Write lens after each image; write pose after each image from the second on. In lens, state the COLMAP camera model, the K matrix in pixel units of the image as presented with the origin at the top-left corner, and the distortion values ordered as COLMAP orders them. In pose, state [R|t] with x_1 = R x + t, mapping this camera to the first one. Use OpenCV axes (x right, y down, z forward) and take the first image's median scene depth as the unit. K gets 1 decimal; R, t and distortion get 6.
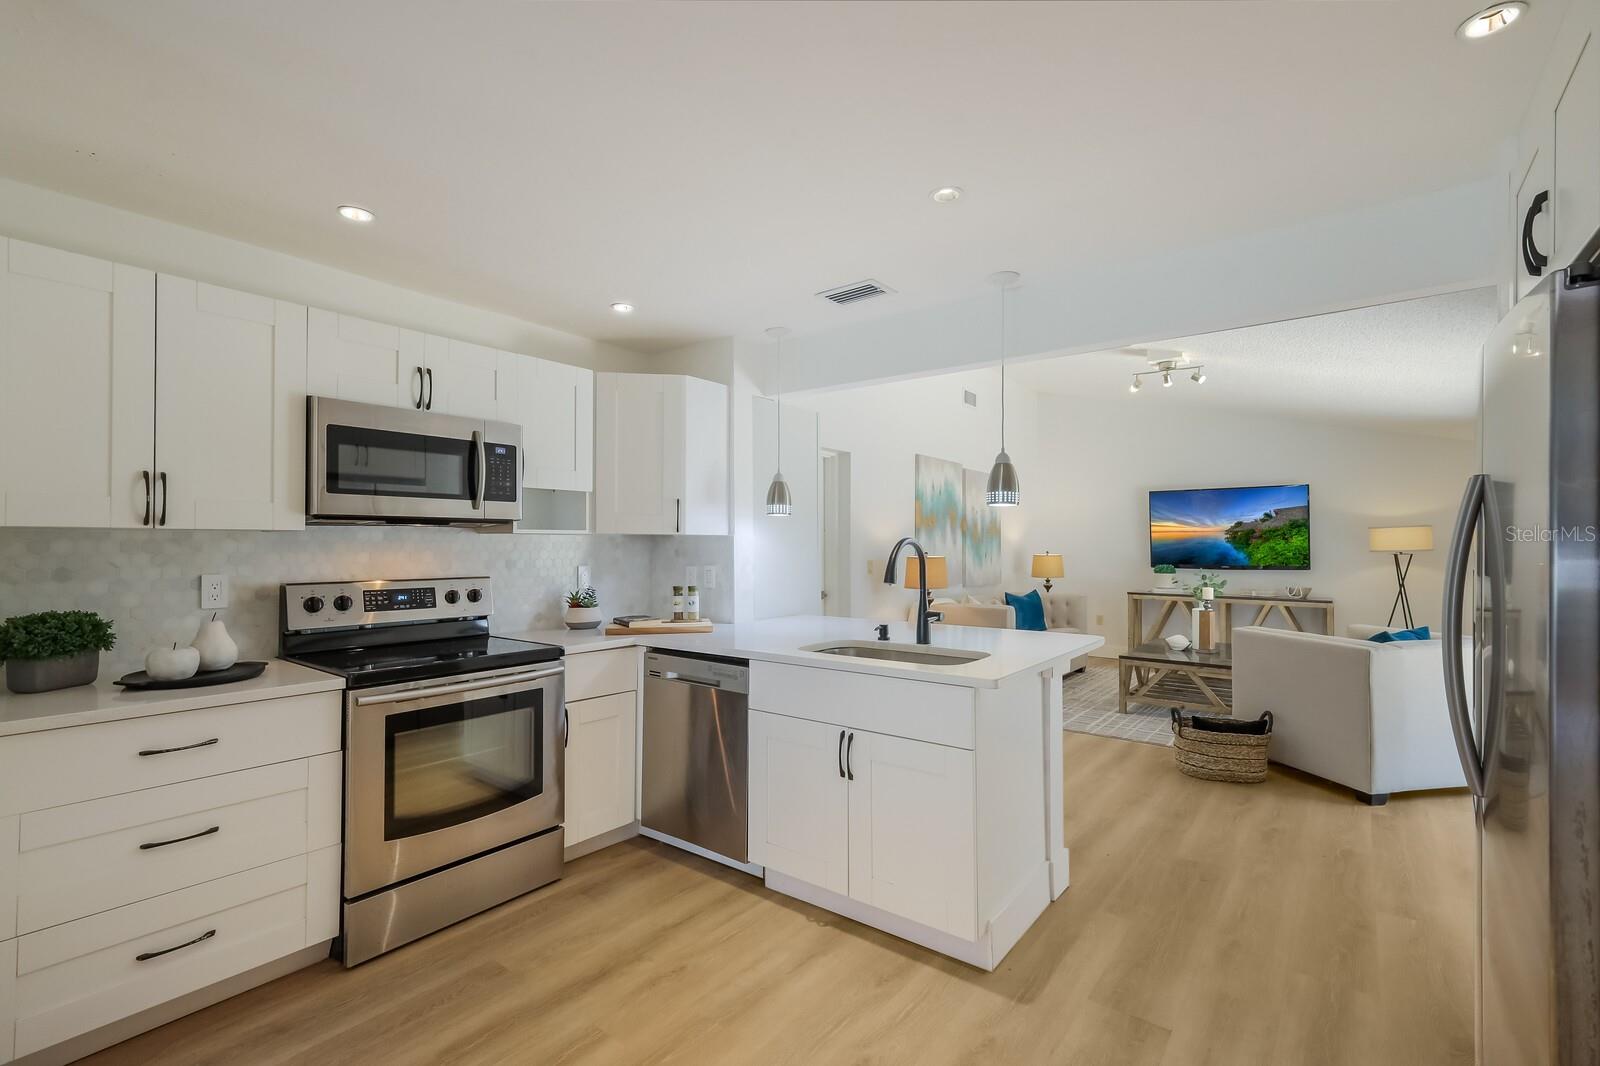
lens RADIAL K [[717.1, 0, 803.5], [0, 717.1, 536.9], [0, 0, 1]] dist [0.016538, 0.001085]
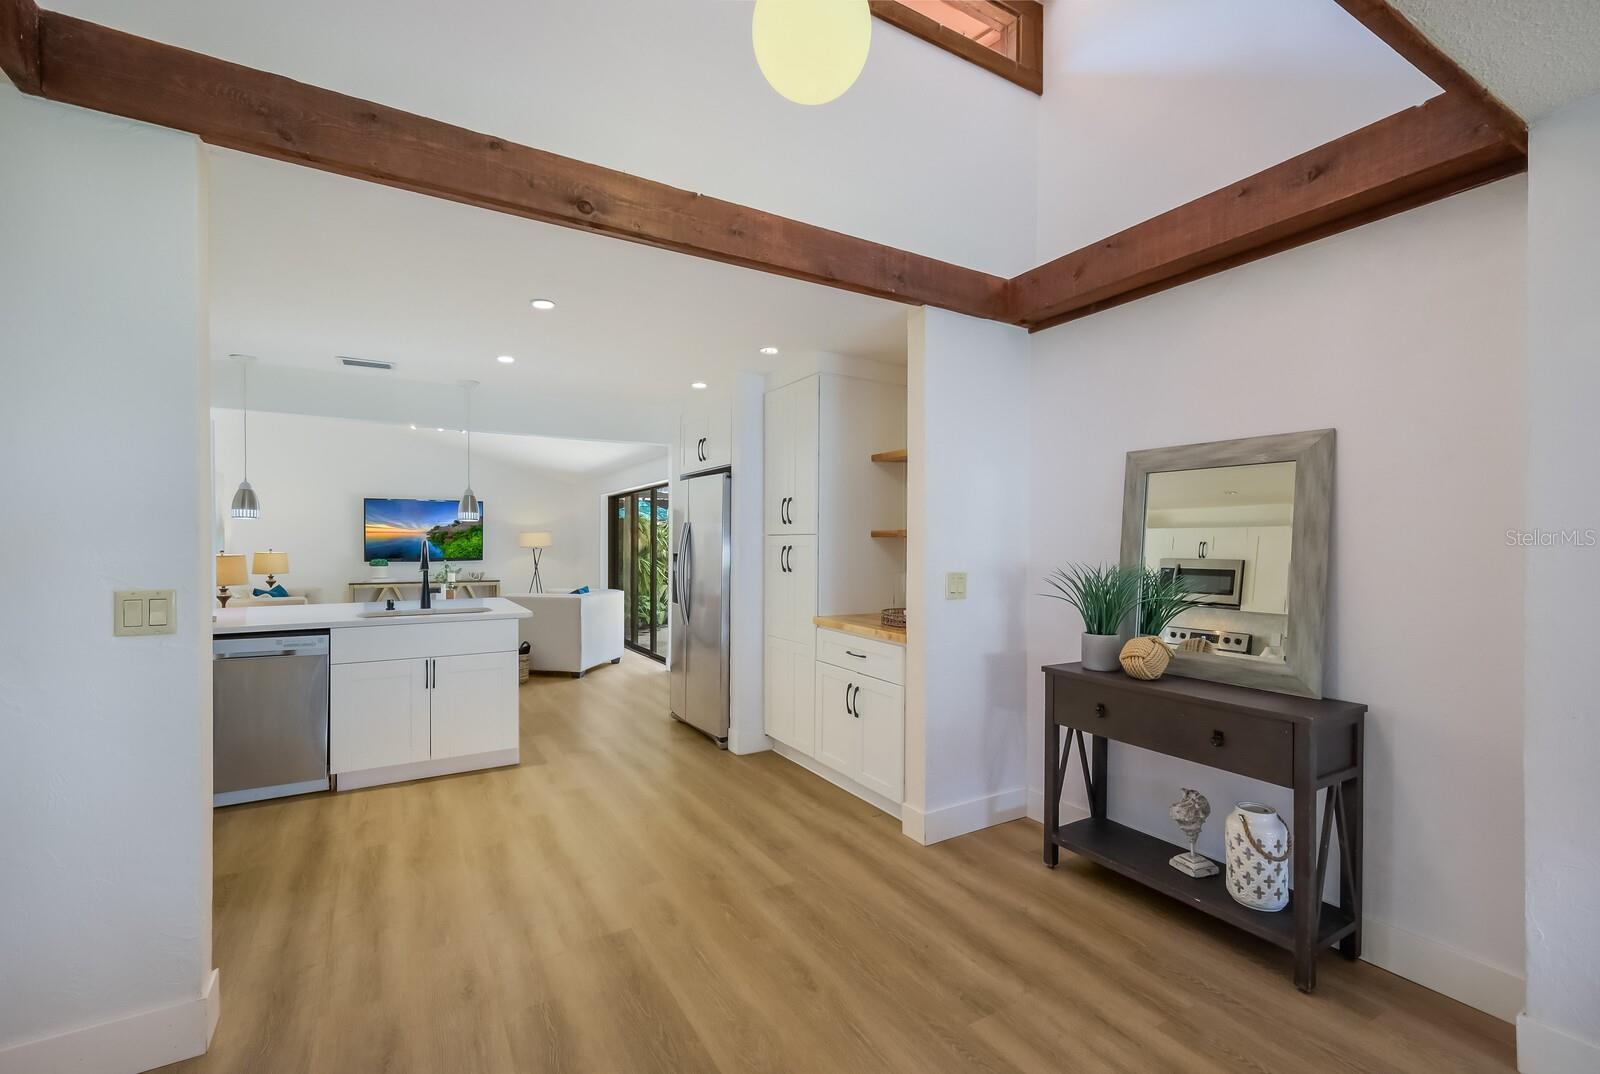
lens RADIAL K [[699.9, 0, 799.3], [0, 699.9, 543.9], [0, 0, 1]] dist [0.017064, 0.000297]
pose [[0.378381, -0.001161, 0.925649, -0.703999], [-0.012000, 0.999909, 0.006159, -0.006868], [-0.925572, -0.013438, 0.378333, -0.238406]]
